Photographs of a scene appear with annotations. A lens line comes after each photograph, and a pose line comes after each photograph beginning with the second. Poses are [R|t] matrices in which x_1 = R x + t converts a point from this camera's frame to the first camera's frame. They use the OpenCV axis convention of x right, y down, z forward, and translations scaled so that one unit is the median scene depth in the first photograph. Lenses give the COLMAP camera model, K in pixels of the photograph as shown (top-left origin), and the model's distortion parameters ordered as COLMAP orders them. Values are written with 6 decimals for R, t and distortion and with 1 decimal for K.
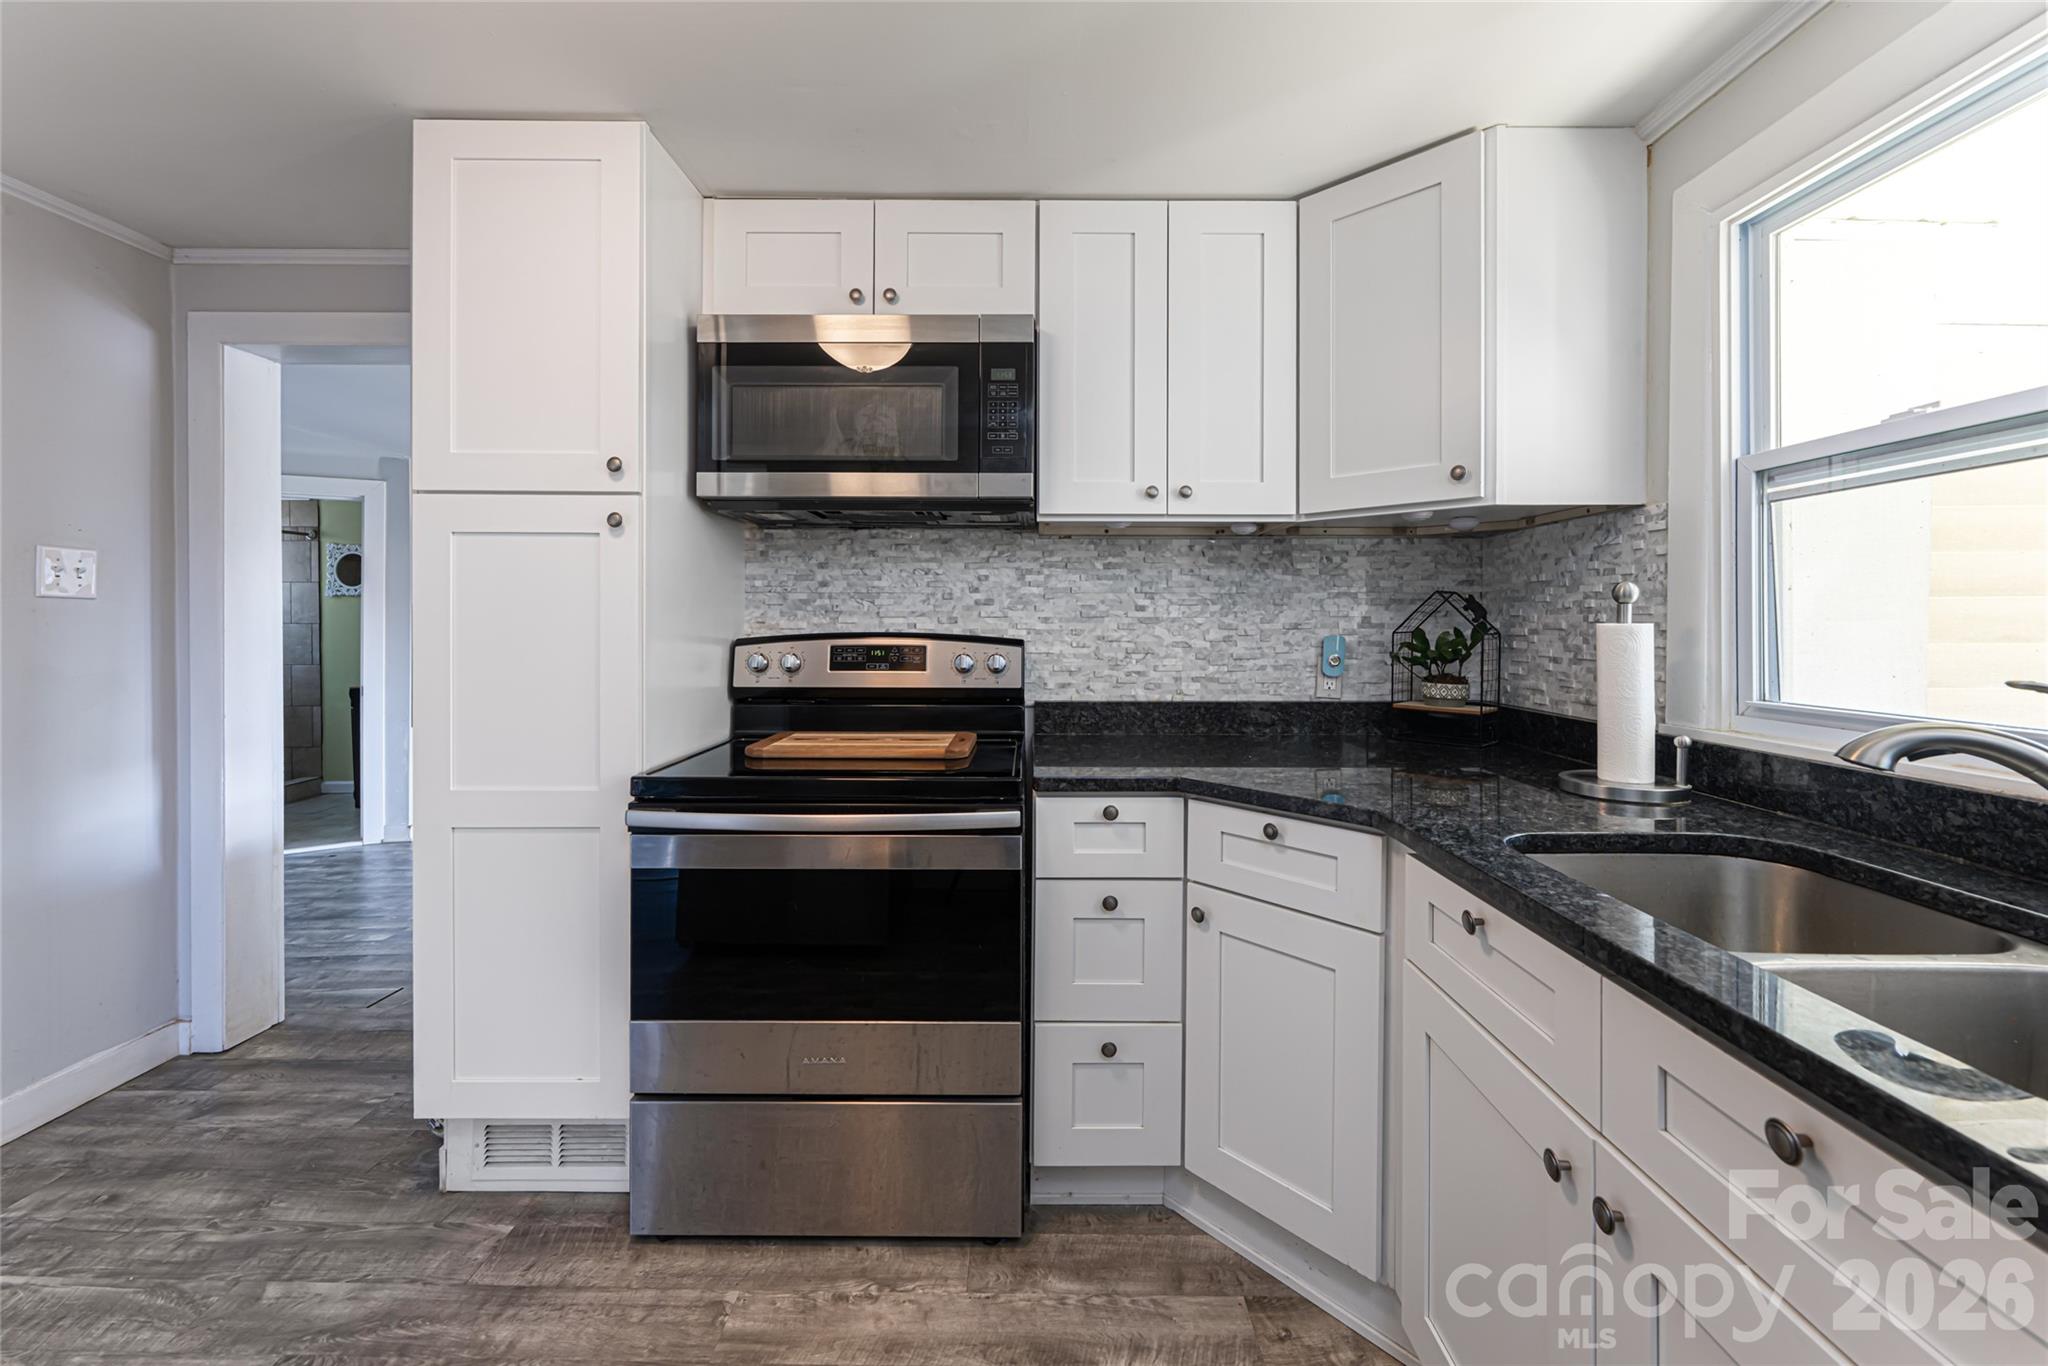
lens RADIAL K [[833.8, 0, 1031.6], [0, 833.8, 627.6], [0, 0, 1]] dist [0.003703, 0.000209]
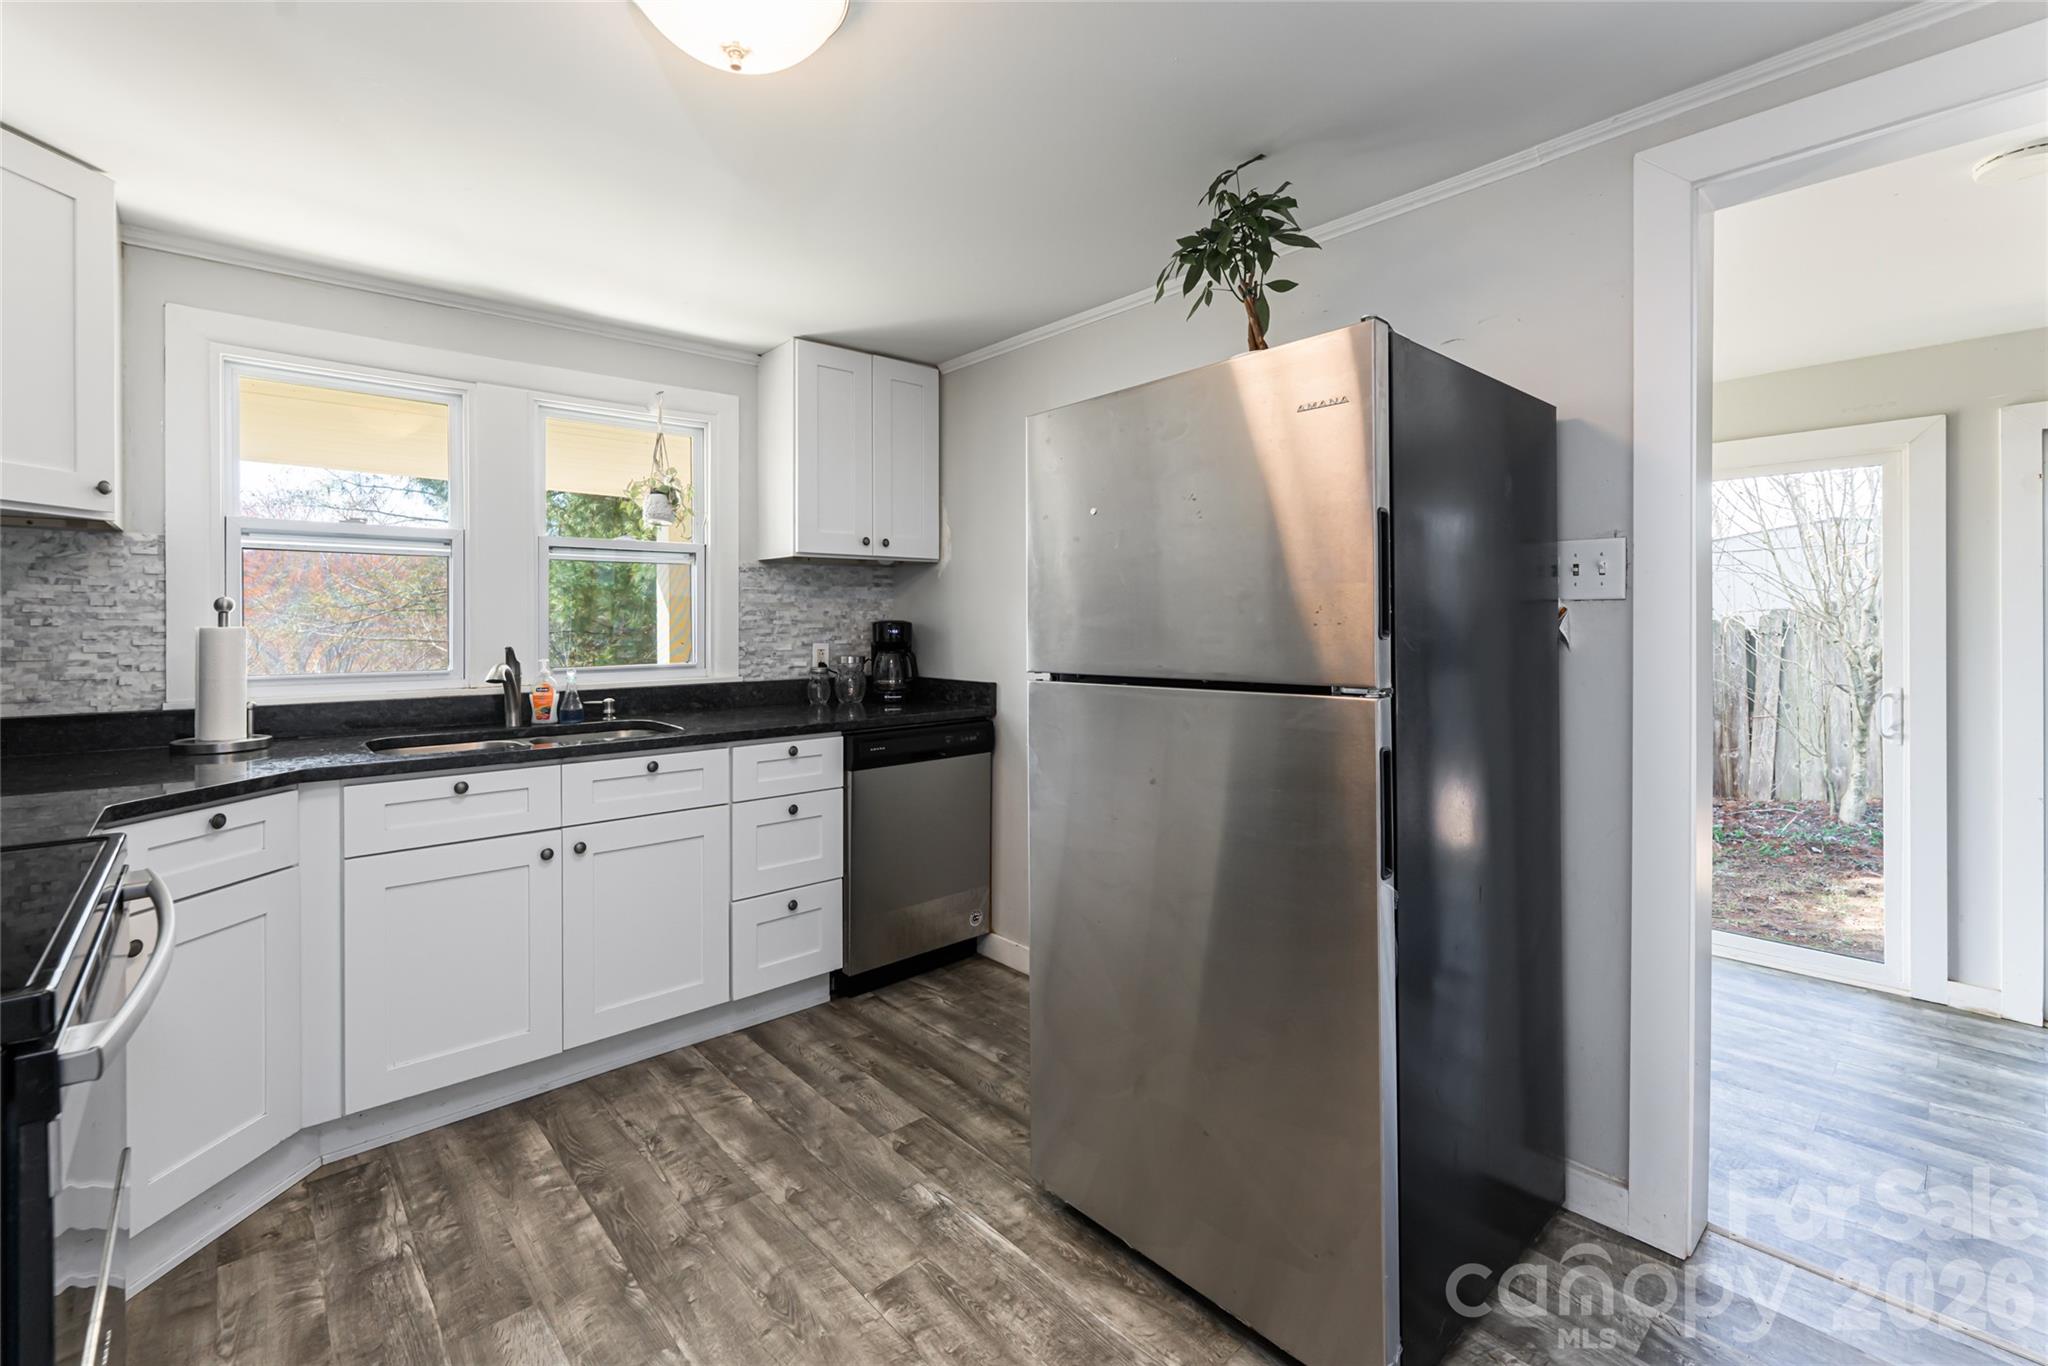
lens RADIAL K [[882.0, 0, 999.4], [0, 882.0, 625.4], [0, 0, 1]] dist [0.001386, 0.000245]
pose [[-0.664335, -0.003562, 0.747426, -0.818600], [0.004041, 0.999957, 0.008357, -0.009350], [-0.747424, 0.008572, -0.664292, 0.662758]]
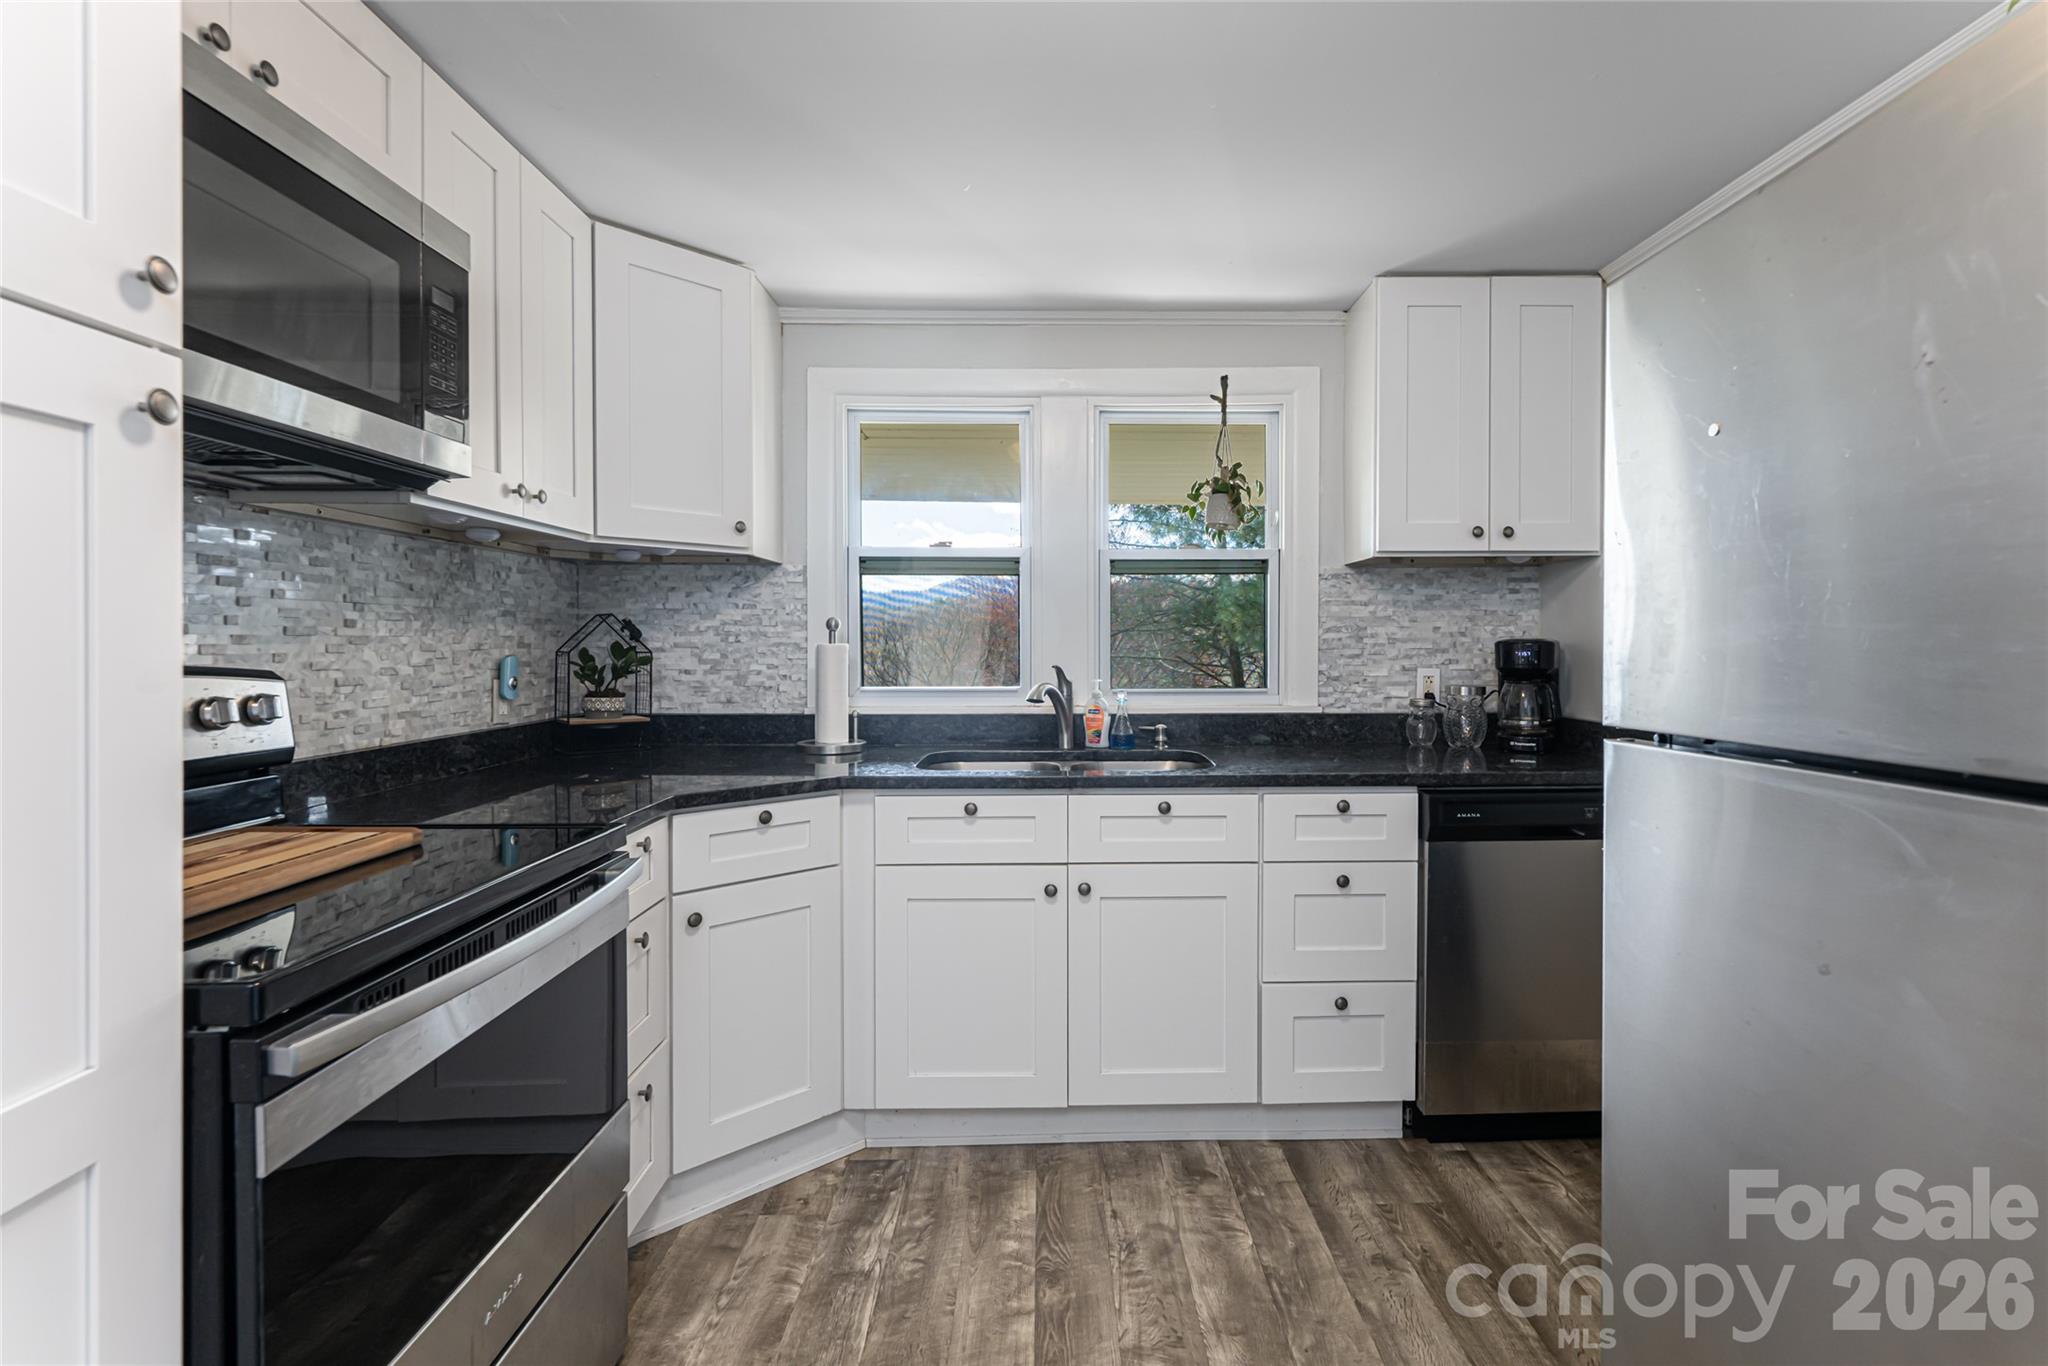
lens RADIAL K [[948.6, 0, 1073.7], [0, 948.6, 655.8], [0, 0, 1]] dist [-0.000339, 0.000679]
pose [[-0.041472, -0.016705, 0.999000, -0.724014], [0.003541, 0.999851, 0.016866, -0.006801], [-0.999133, 0.004237, -0.041407, 0.404777]]
